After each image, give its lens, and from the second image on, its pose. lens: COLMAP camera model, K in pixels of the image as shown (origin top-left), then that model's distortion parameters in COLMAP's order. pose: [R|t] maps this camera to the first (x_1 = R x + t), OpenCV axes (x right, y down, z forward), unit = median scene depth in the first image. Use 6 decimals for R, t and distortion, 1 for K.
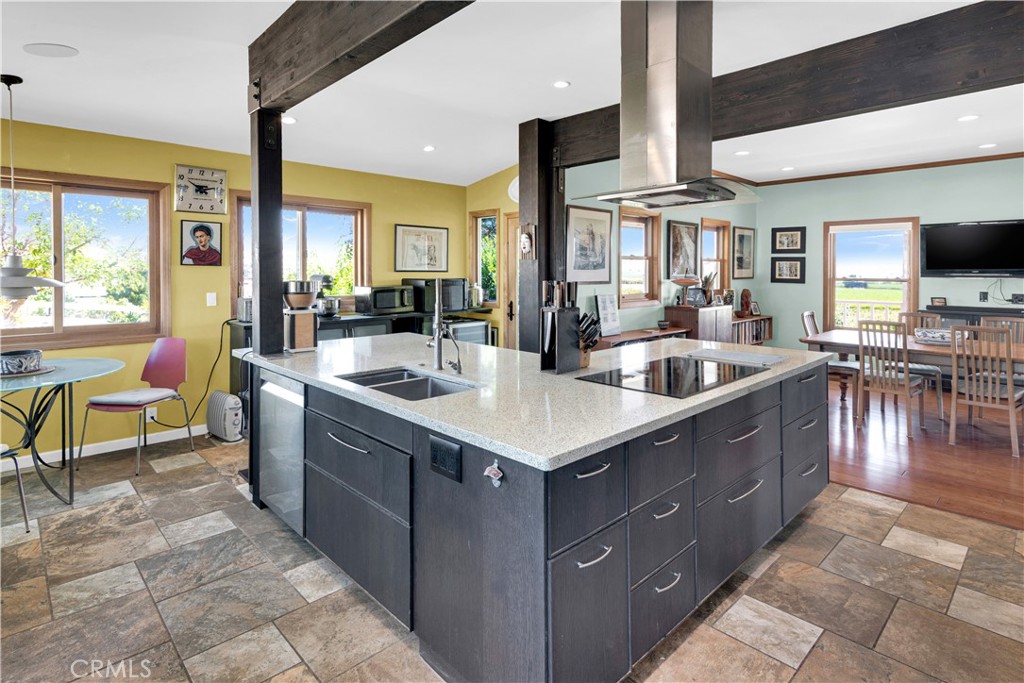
lens RADIAL K [[530.8, 0, 512.2], [0, 530.8, 266.1], [0, 0, 1]] dist [0.016135, -0.000617]
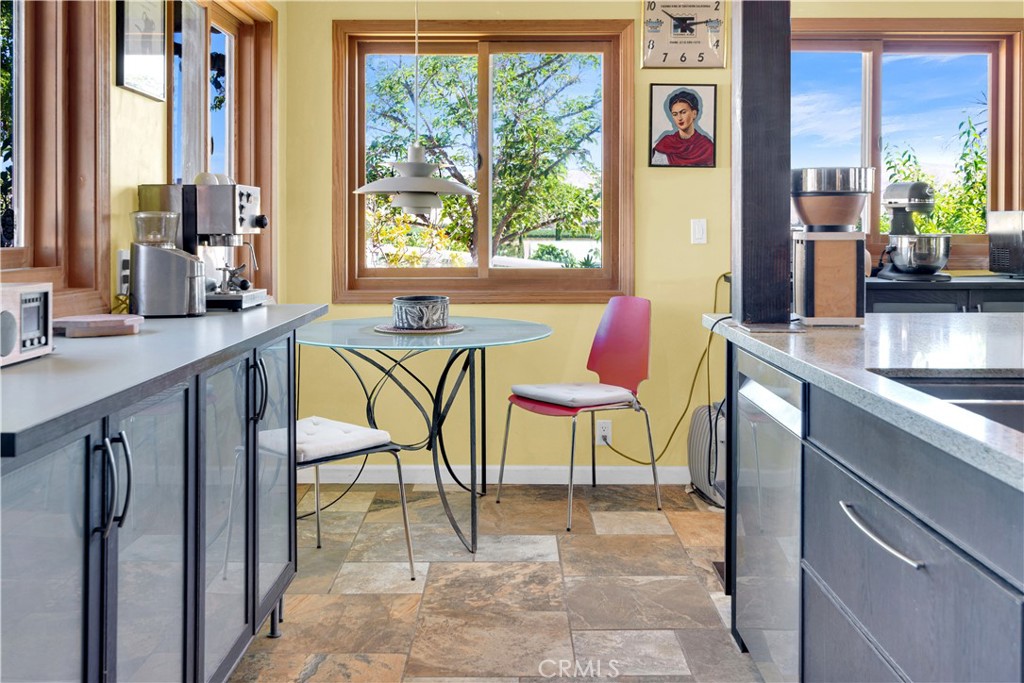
lens RADIAL K [[1047.1, 0, 515.7], [0, 1047.1, 221.0], [0, 0, 1]] dist [0.008299, 0.002652]
pose [[0.732134, 0.002321, -0.681157, 0.006982], [0.000542, 0.999992, 0.003989, 0.066542], [0.681161, -0.003290, 0.732127, 0.173708]]
